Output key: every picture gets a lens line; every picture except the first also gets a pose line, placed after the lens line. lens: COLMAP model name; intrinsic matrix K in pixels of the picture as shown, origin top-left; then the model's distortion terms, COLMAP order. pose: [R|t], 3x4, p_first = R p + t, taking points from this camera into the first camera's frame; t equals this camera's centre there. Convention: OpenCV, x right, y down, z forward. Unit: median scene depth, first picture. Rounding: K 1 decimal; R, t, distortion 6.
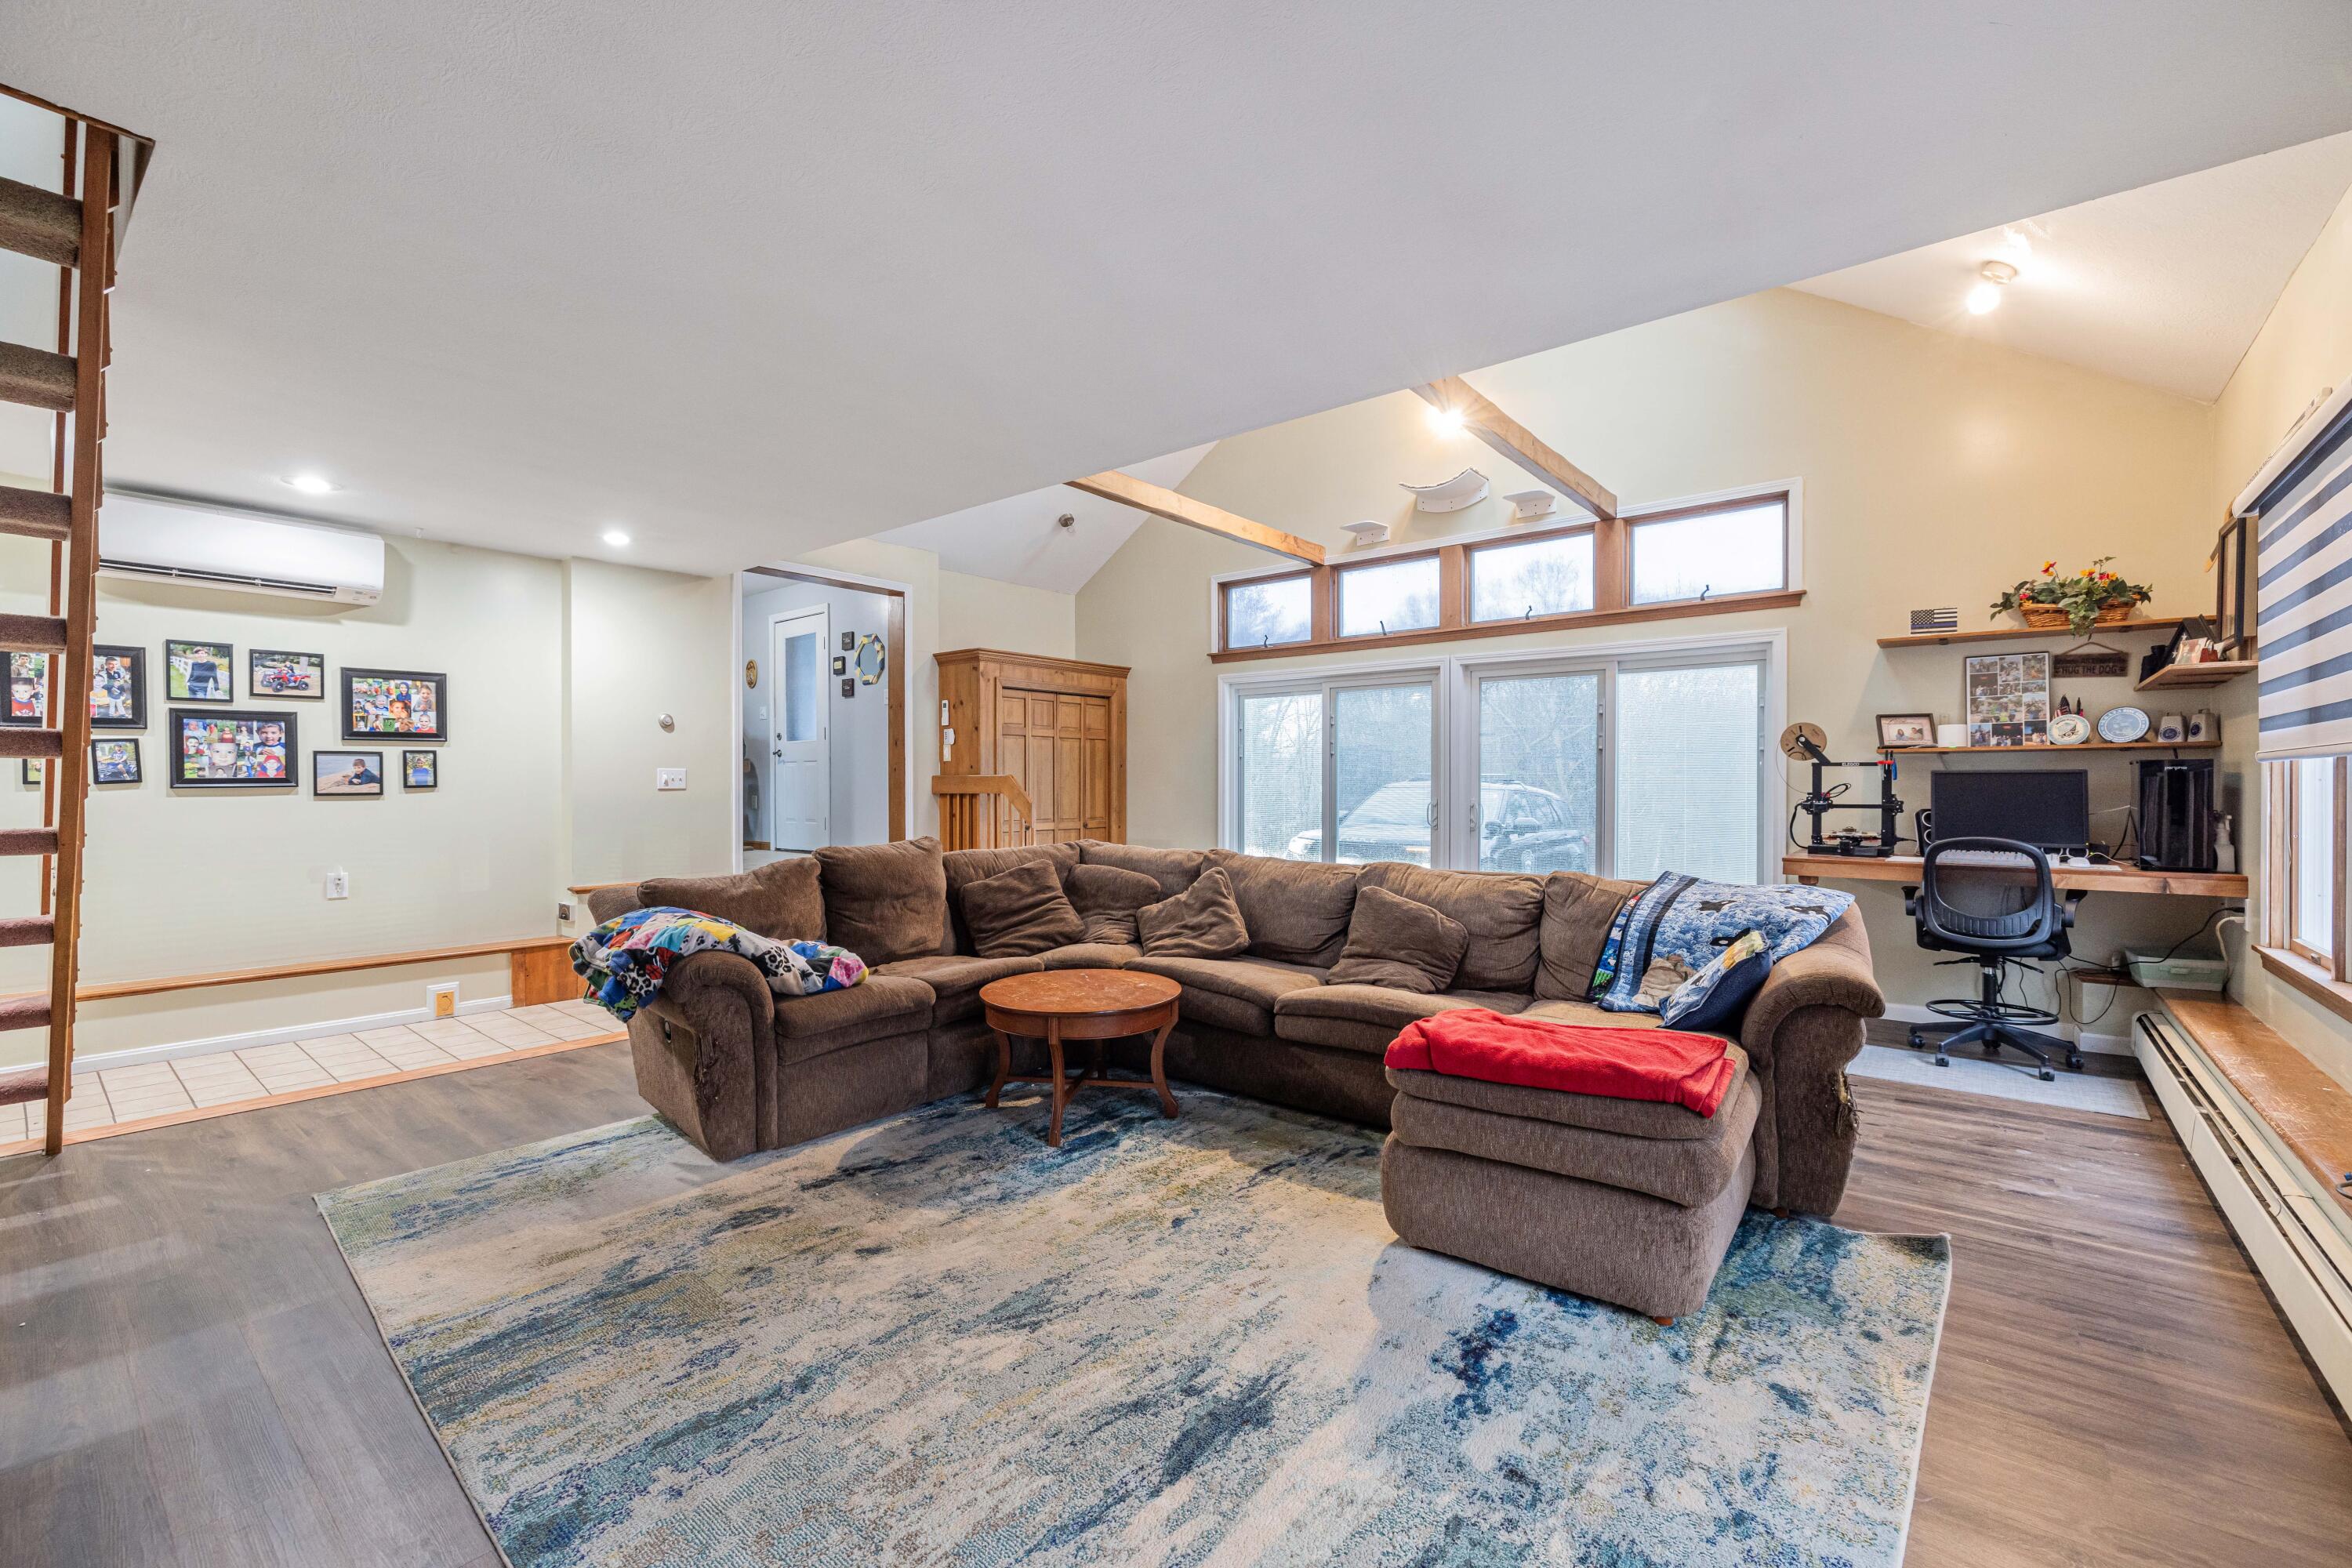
lens RADIAL K [[990.5, 0, 1181.9], [0, 990.5, 796.4], [0, 0, 1]] dist [-0.004298, 0.000835]
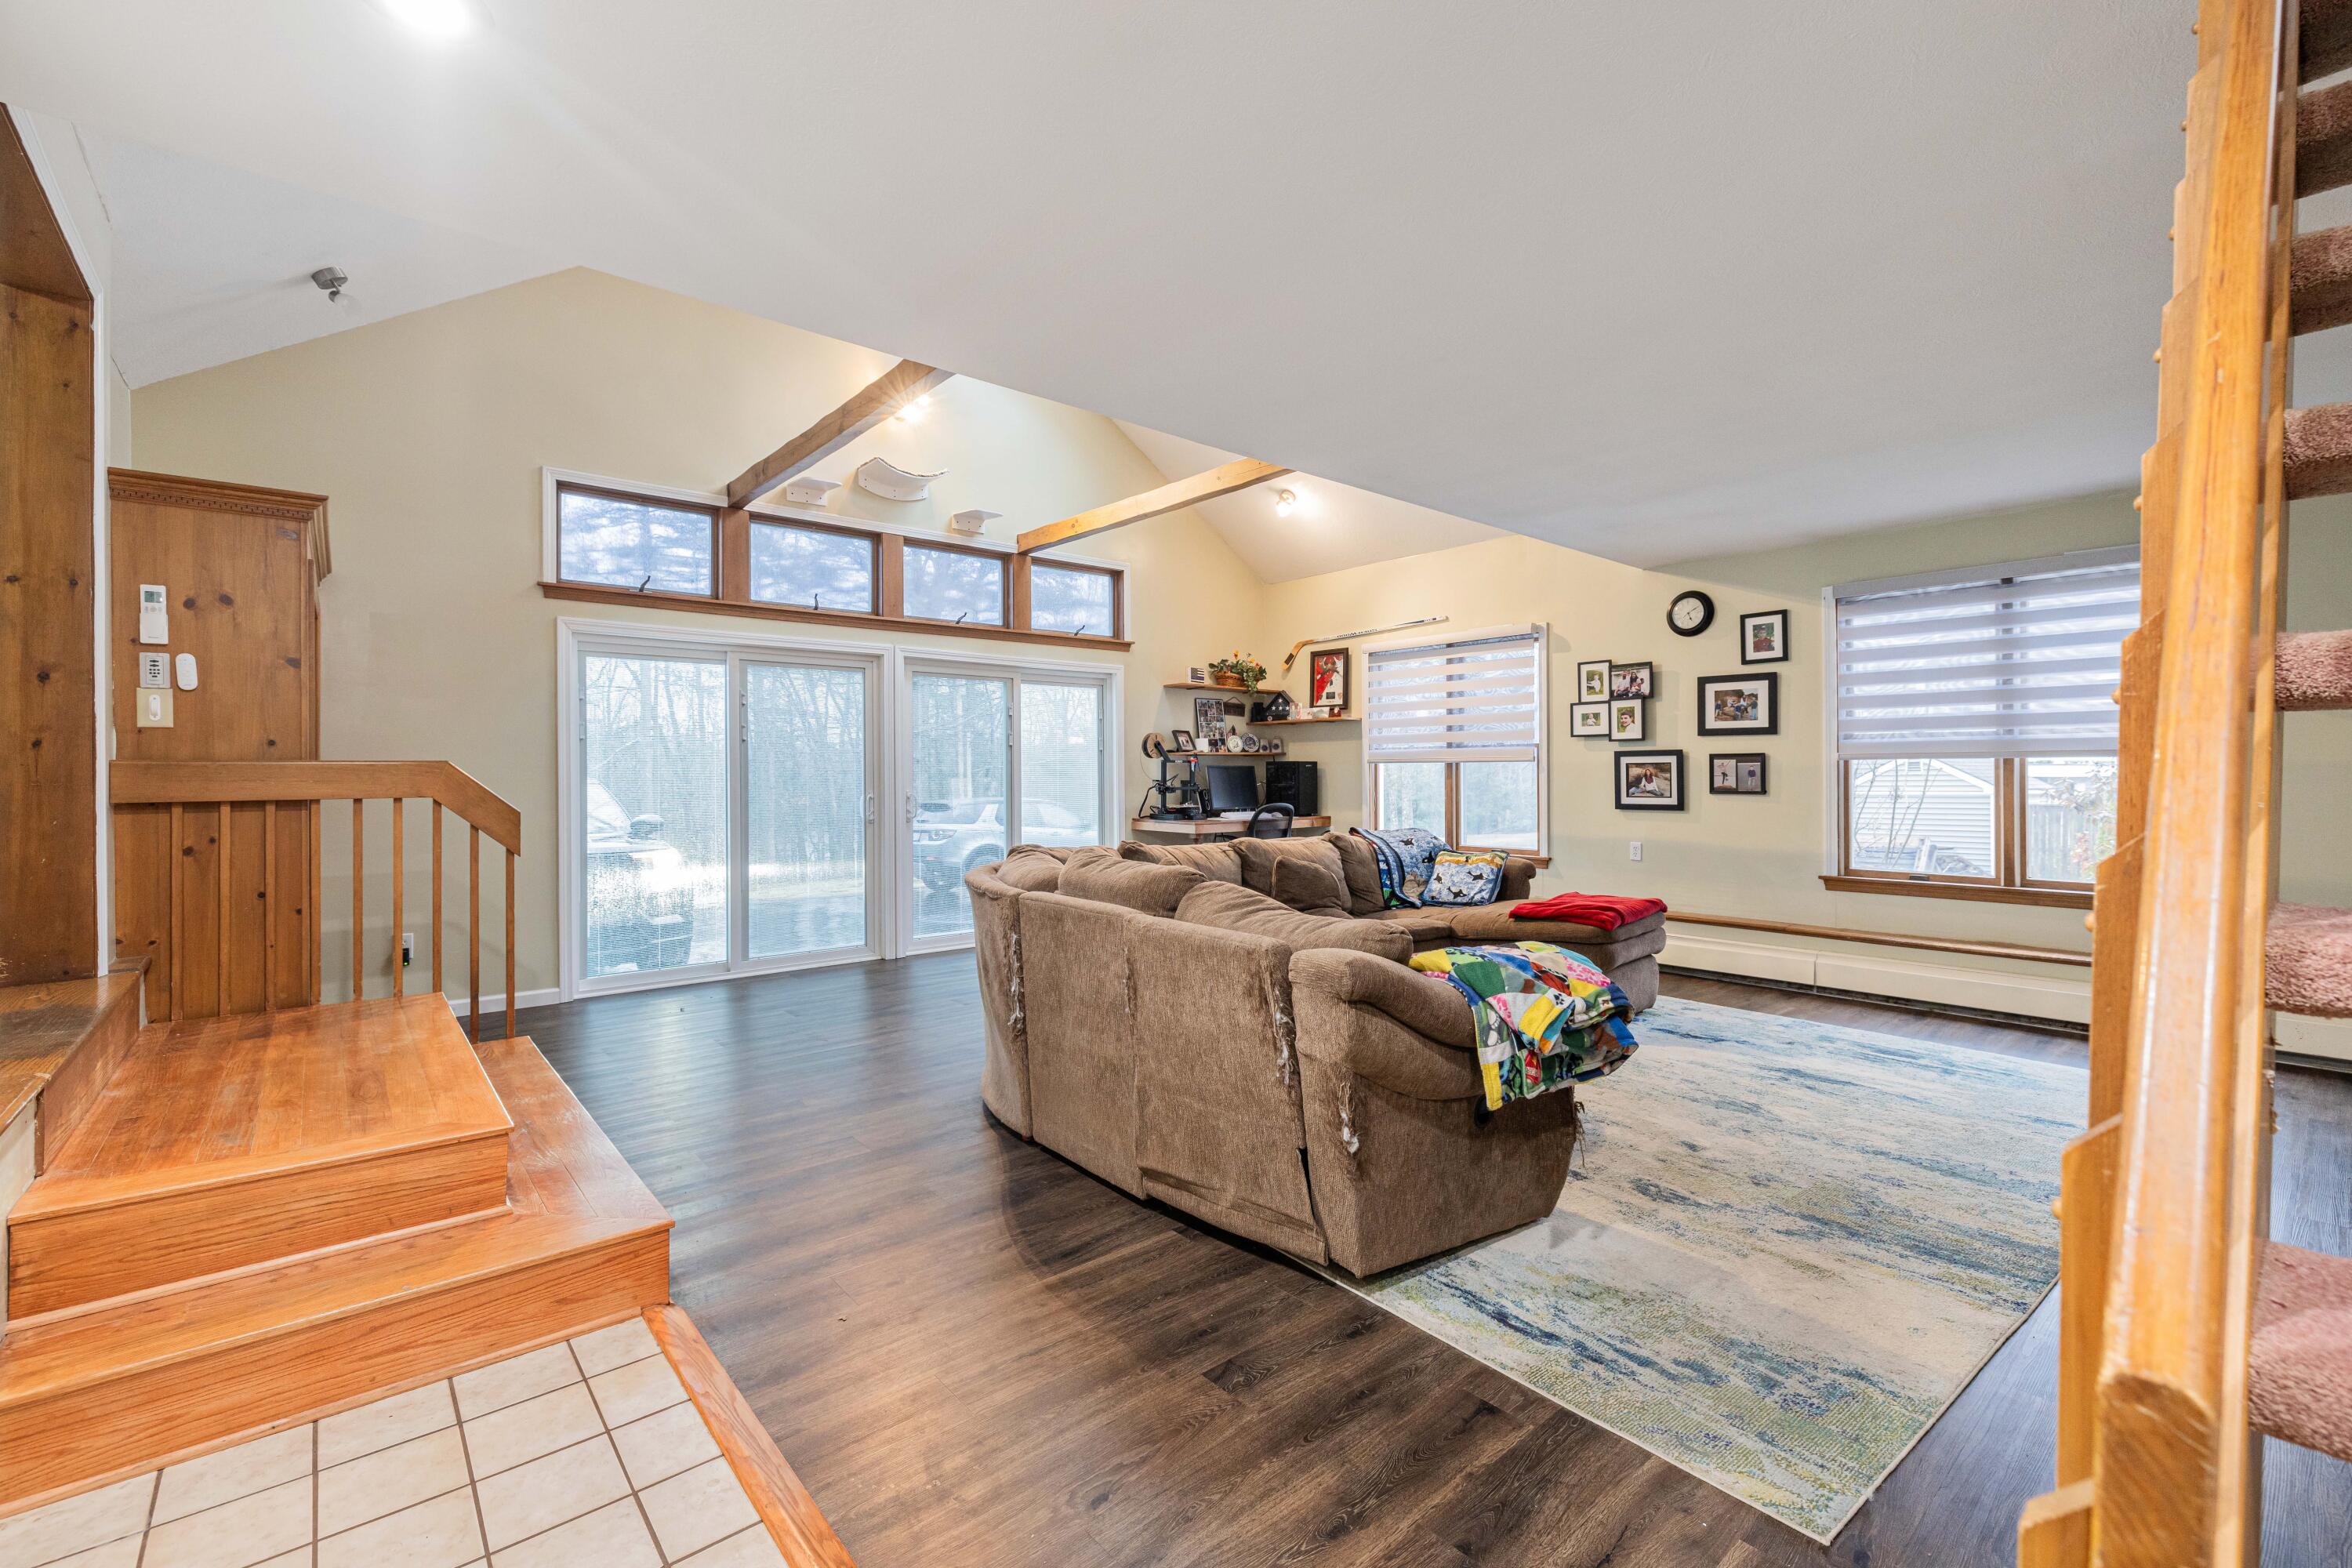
lens RADIAL K [[990.5, 0, 1160.2], [0, 990.5, 780.9], [0, 0, 1]] dist [-0.004298, 0.000835]
pose [[0.190553, -0.008998, 0.981636, -1.431894], [0.015449, 0.999862, 0.006166, -0.019918], [-0.981555, 0.013990, 0.190666, 1.213609]]
